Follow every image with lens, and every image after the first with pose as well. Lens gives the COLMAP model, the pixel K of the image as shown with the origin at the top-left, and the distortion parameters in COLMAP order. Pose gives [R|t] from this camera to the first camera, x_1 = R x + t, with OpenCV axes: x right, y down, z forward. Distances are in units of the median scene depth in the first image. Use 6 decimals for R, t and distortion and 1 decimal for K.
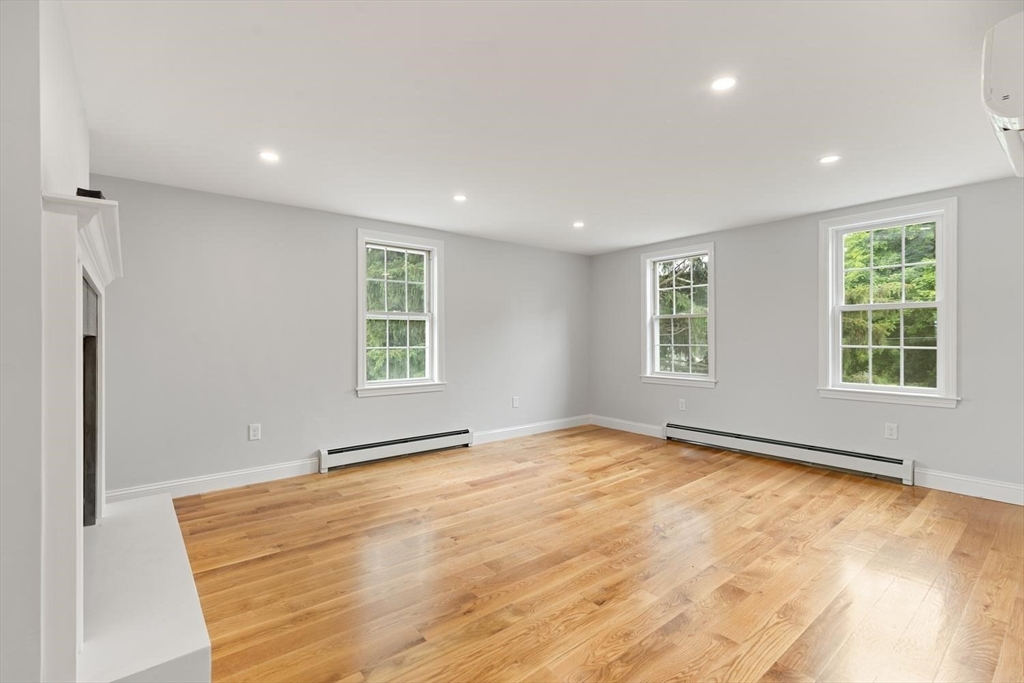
lens RADIAL K [[459.5, 0, 513.9], [0, 459.5, 331.3], [0, 0, 1]] dist [-0.002316, -0.000208]
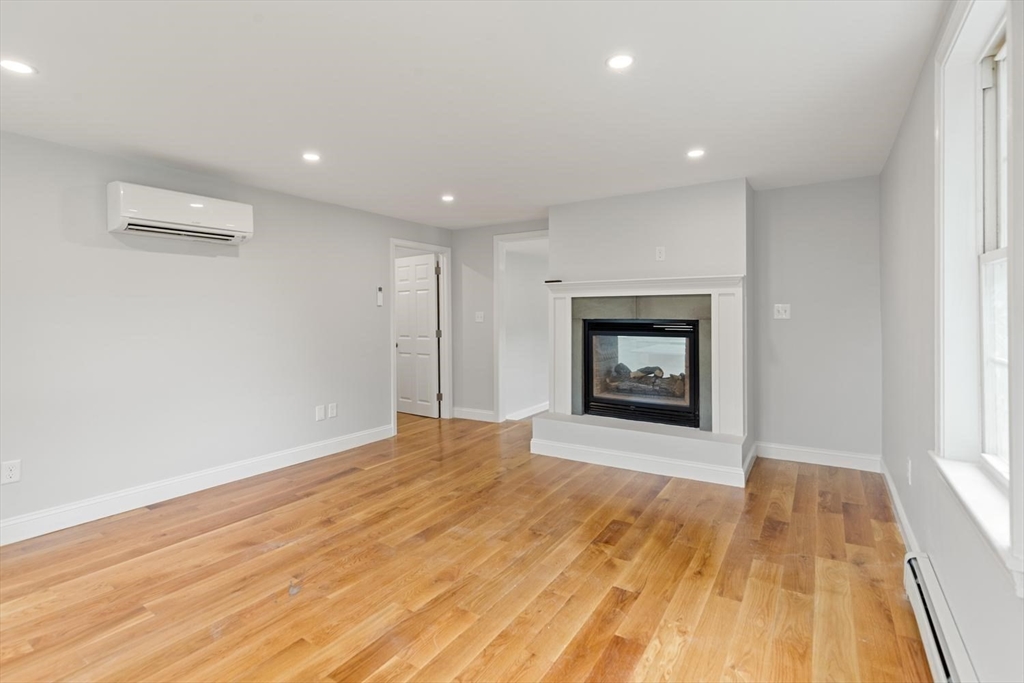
lens RADIAL K [[476.0, 0, 507.3], [0, 476.0, 318.8], [0, 0, 1]] dist [0.014777, 0.000018]
pose [[-0.955559, 0.010553, -0.294610, 0.215072], [0.011464, 0.999933, -0.001364, 0.001849], [0.294576, -0.004681, -0.955617, 1.892125]]
